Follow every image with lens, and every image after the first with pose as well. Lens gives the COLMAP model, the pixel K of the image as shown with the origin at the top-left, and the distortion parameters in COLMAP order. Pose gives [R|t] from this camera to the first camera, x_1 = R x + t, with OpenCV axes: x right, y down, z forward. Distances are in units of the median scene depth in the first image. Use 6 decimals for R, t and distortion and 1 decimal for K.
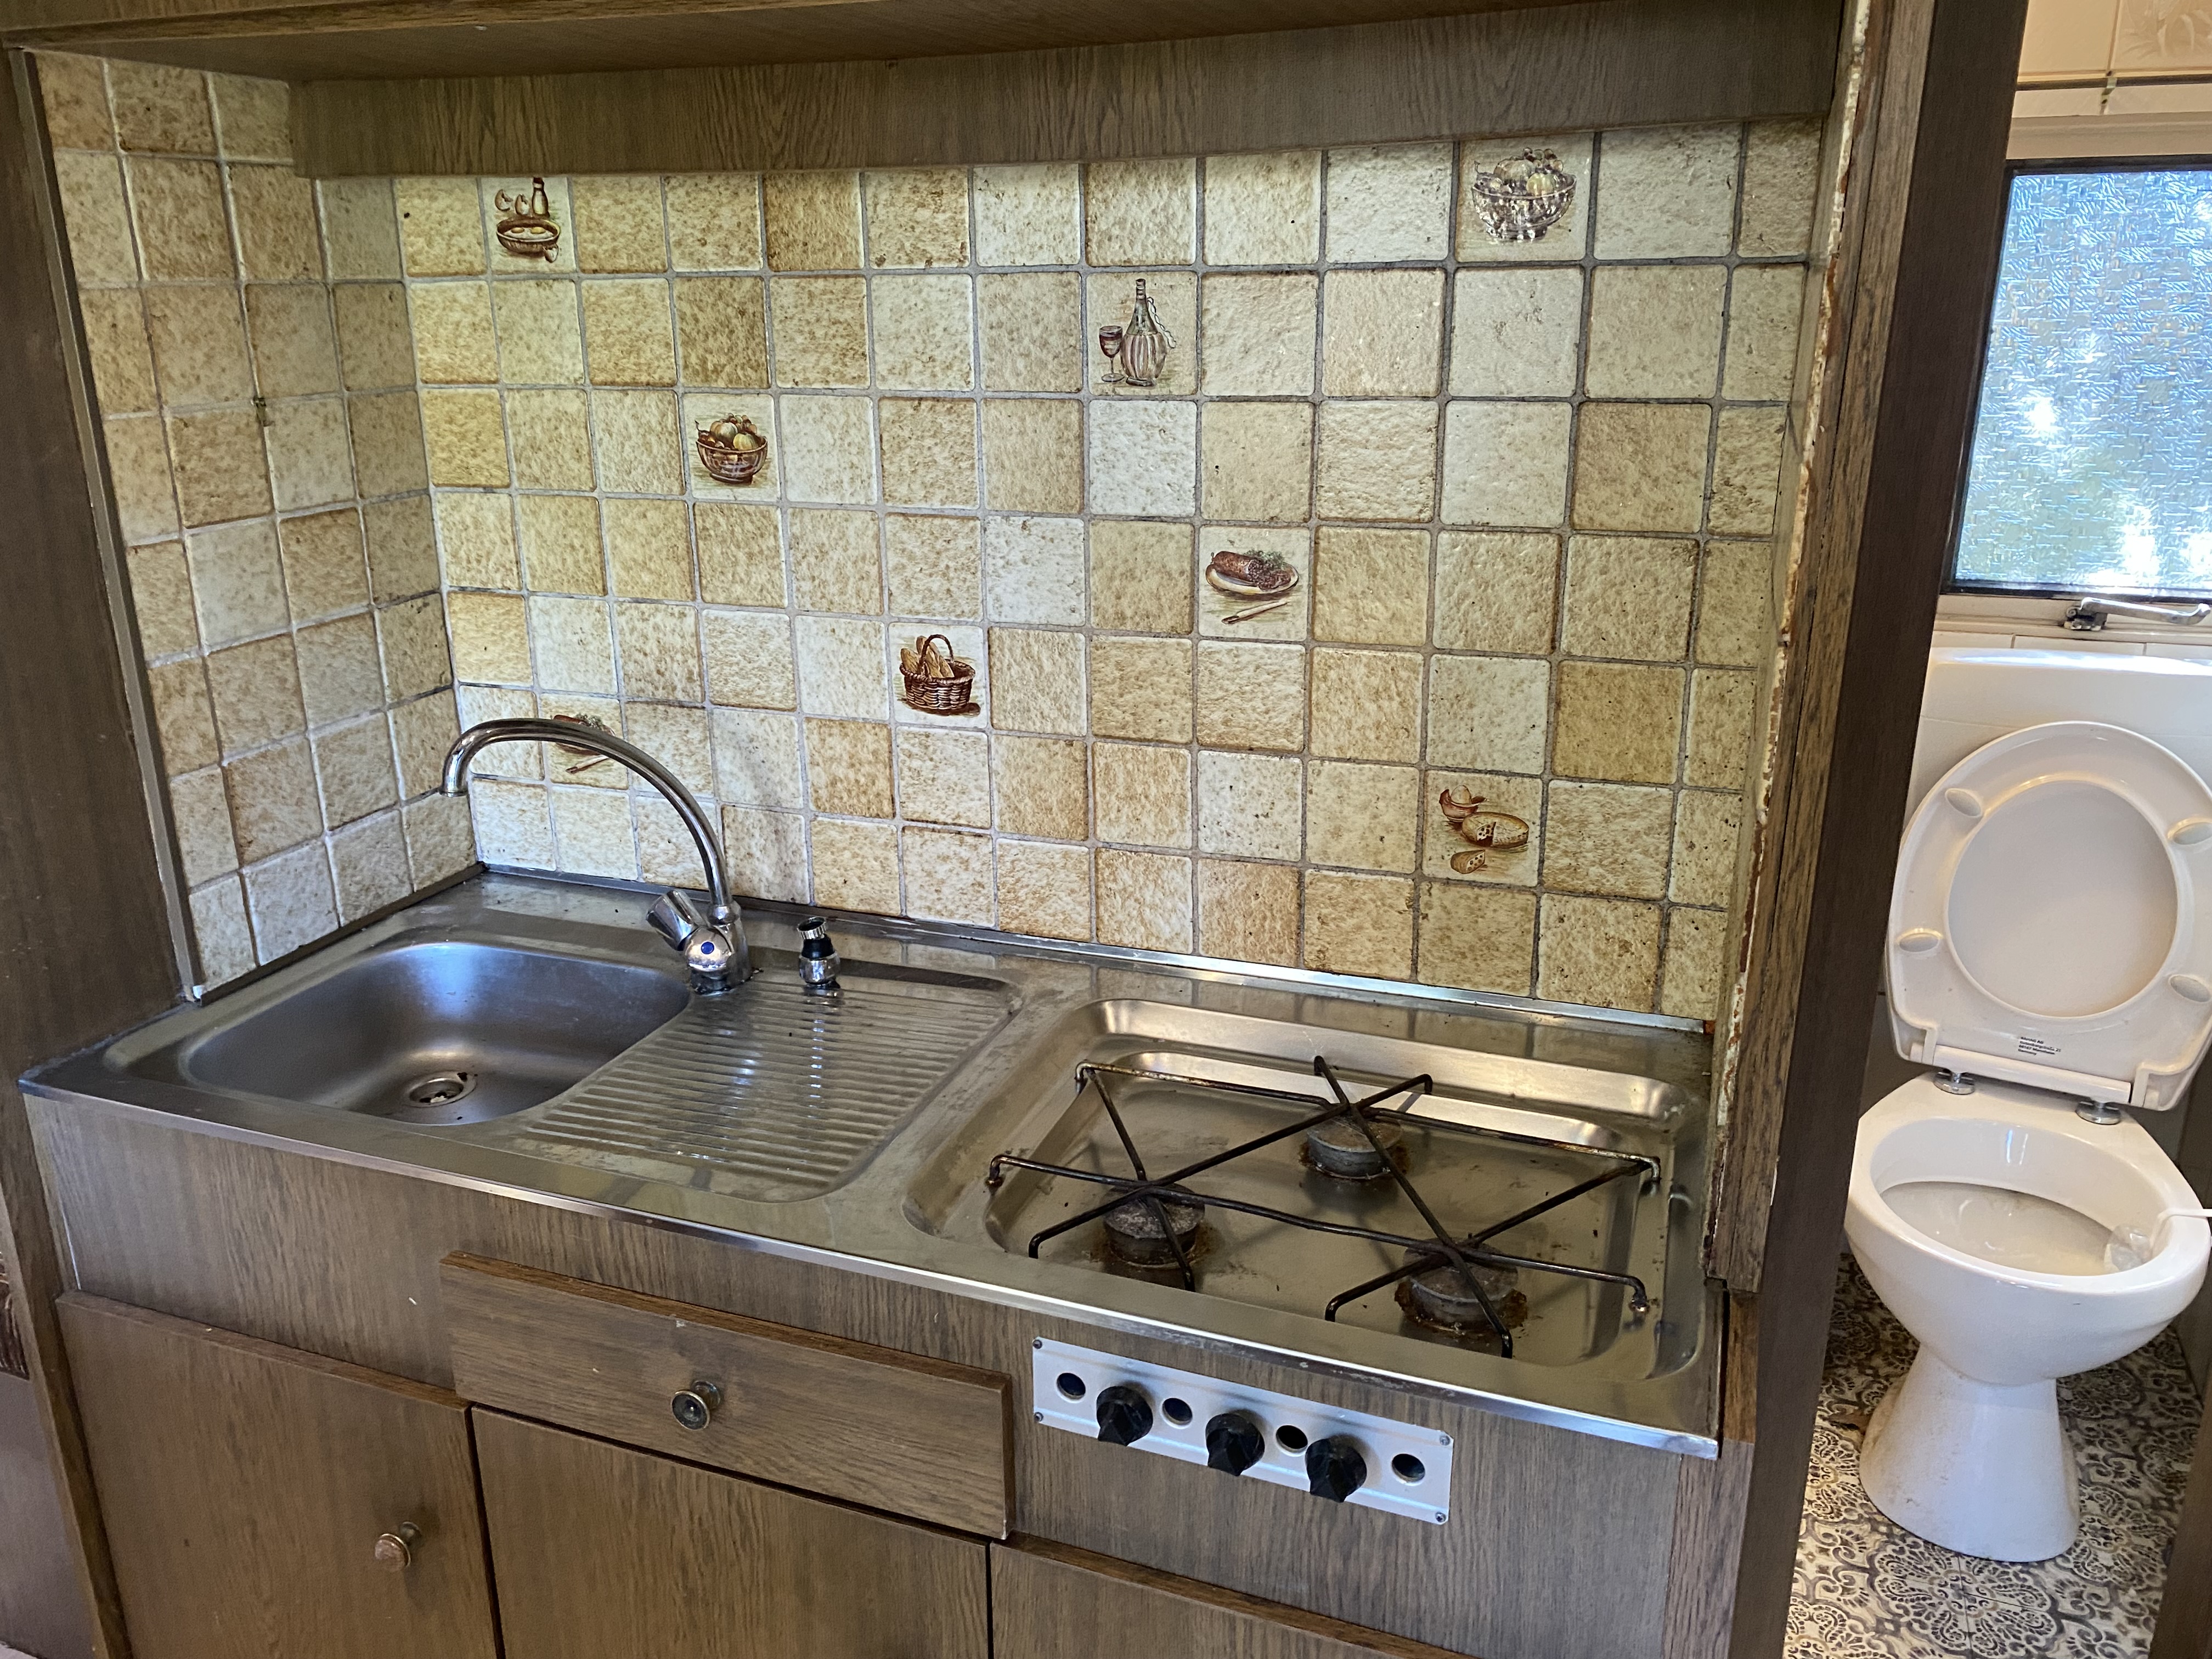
lens RADIAL K [[1686.0, 0, 1103.8], [0, 1686.0, 820.8], [0, 0, 1]] dist [0.029000, -0.011203]
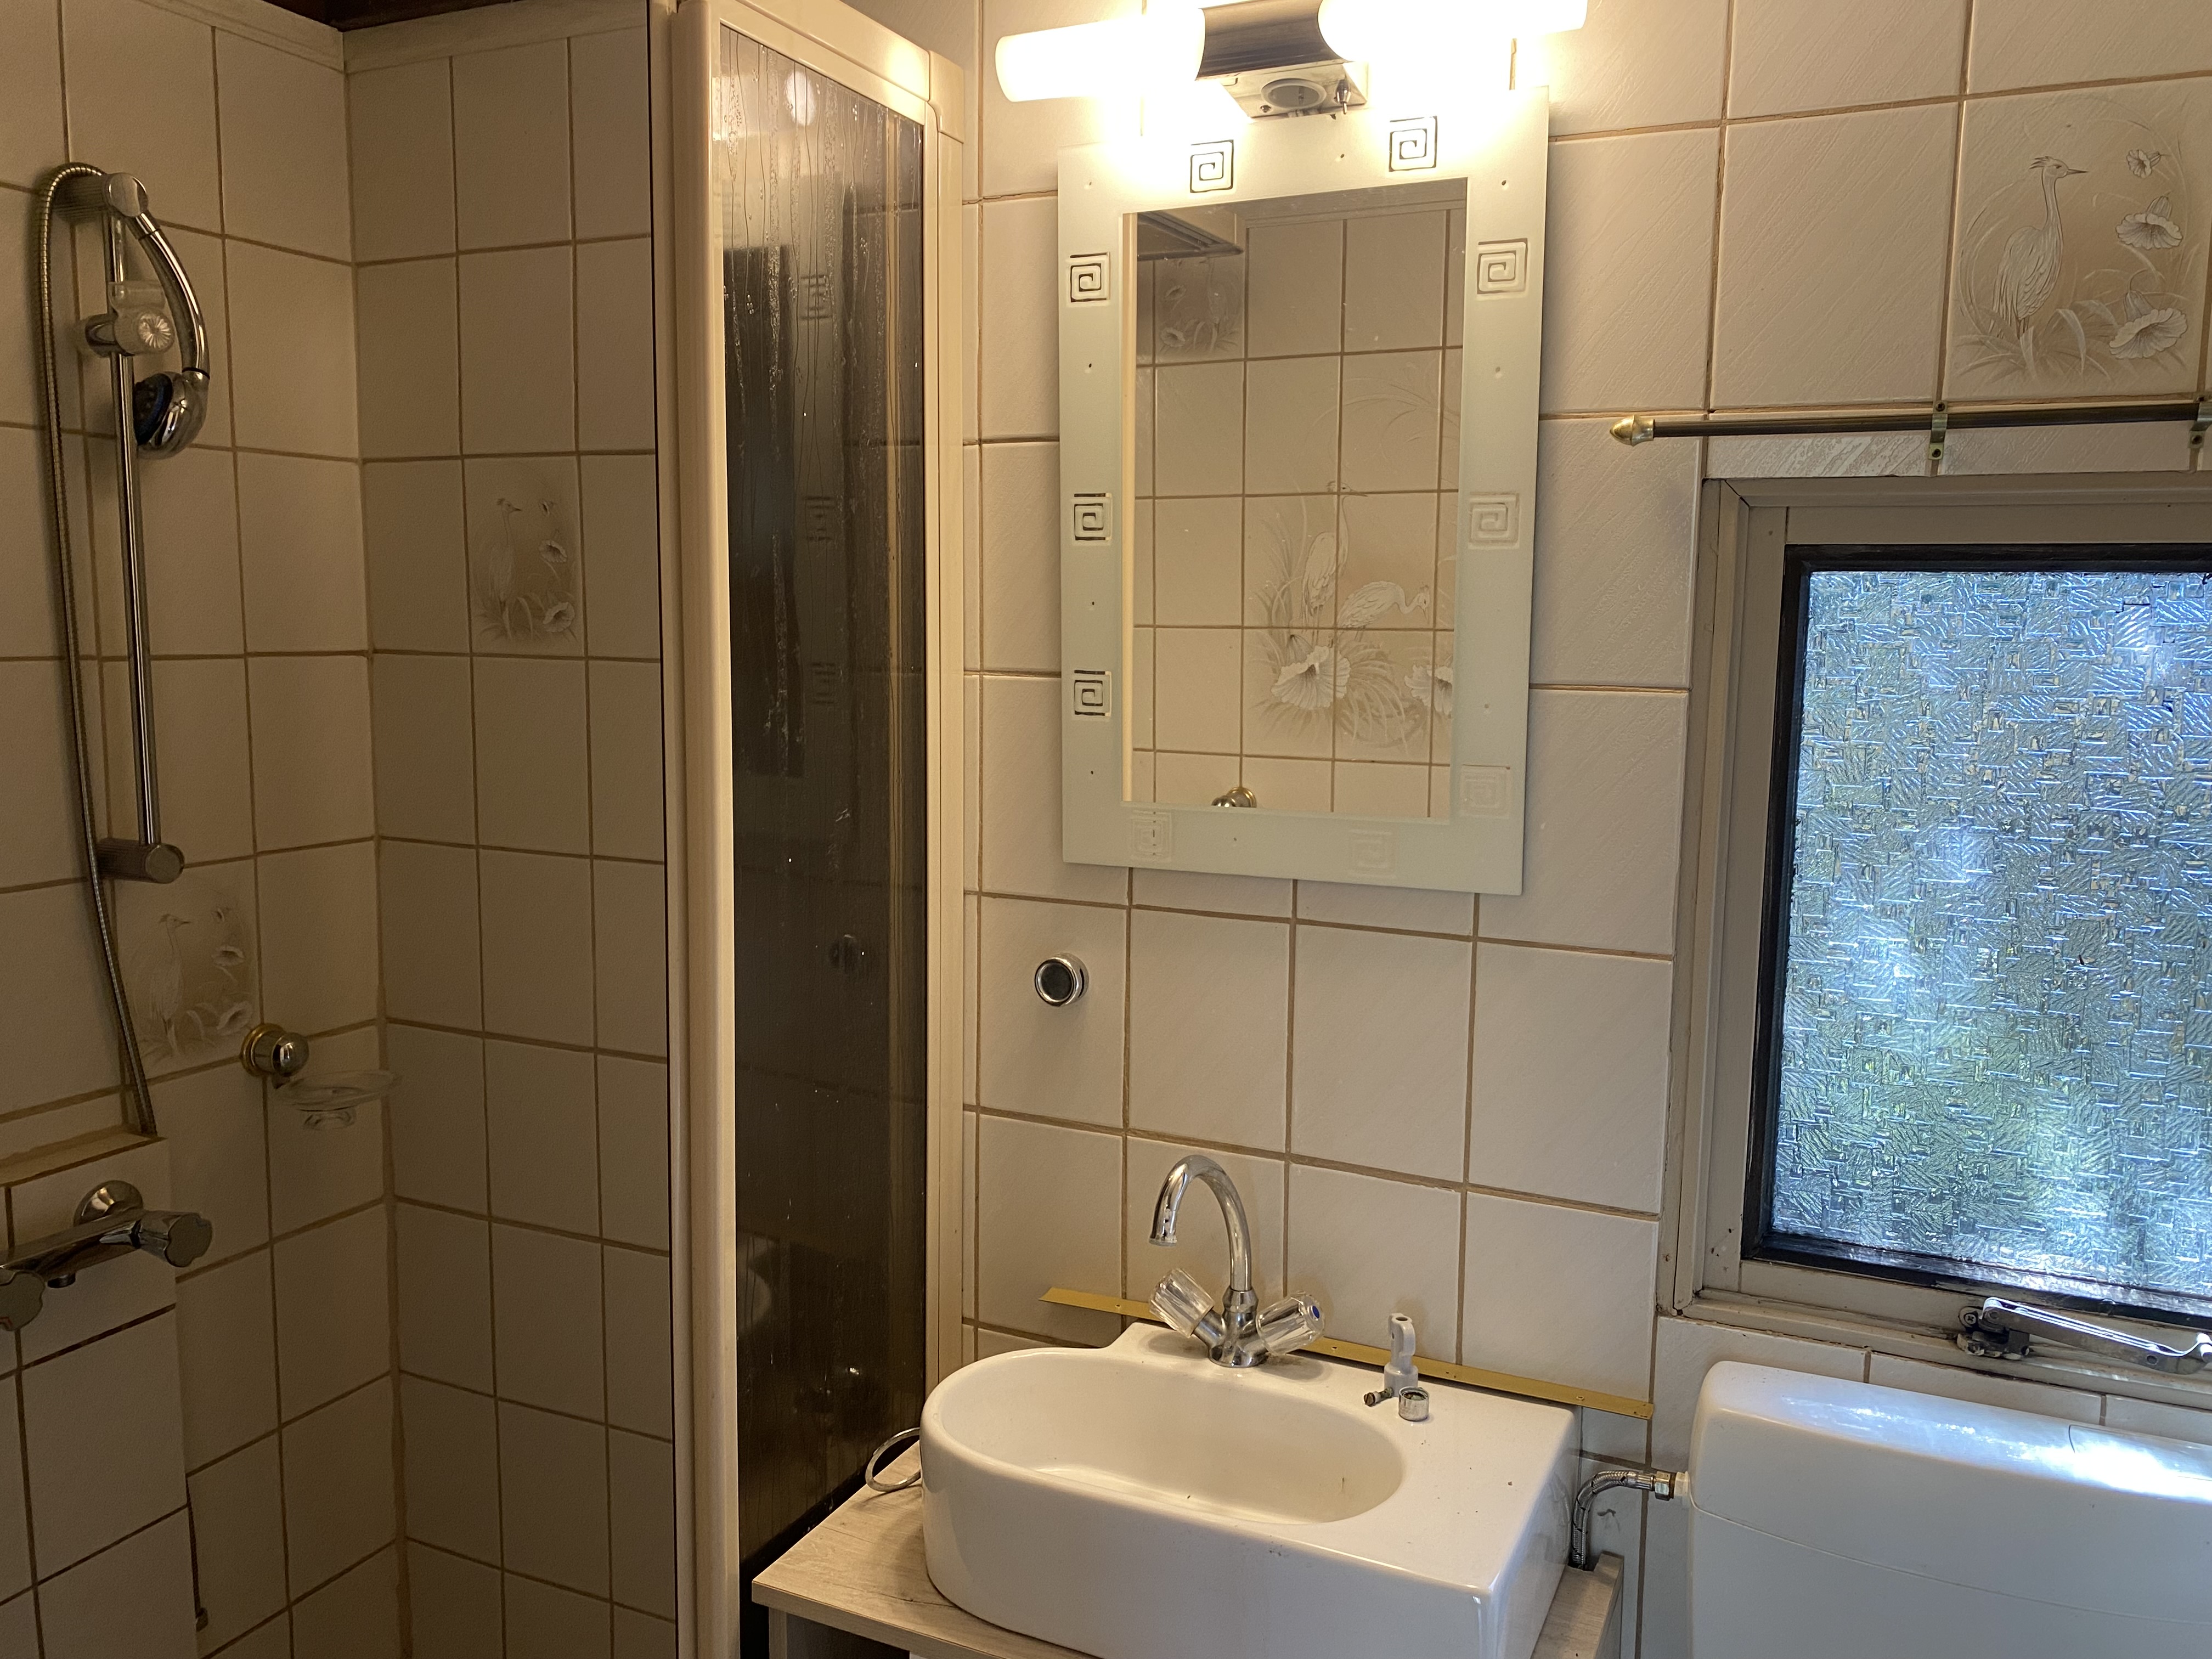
lens RADIAL K [[1686.0, 0, 1110.4], [0, 1686.0, 832.7], [0, 0, 1]] dist [0.029000, -0.011203]
pose [[0.997354, 0.033561, -0.064493, 0.329175], [-0.044607, 0.982962, -0.178313, -0.171657], [0.057410, 0.180718, 0.981858, 0.421141]]
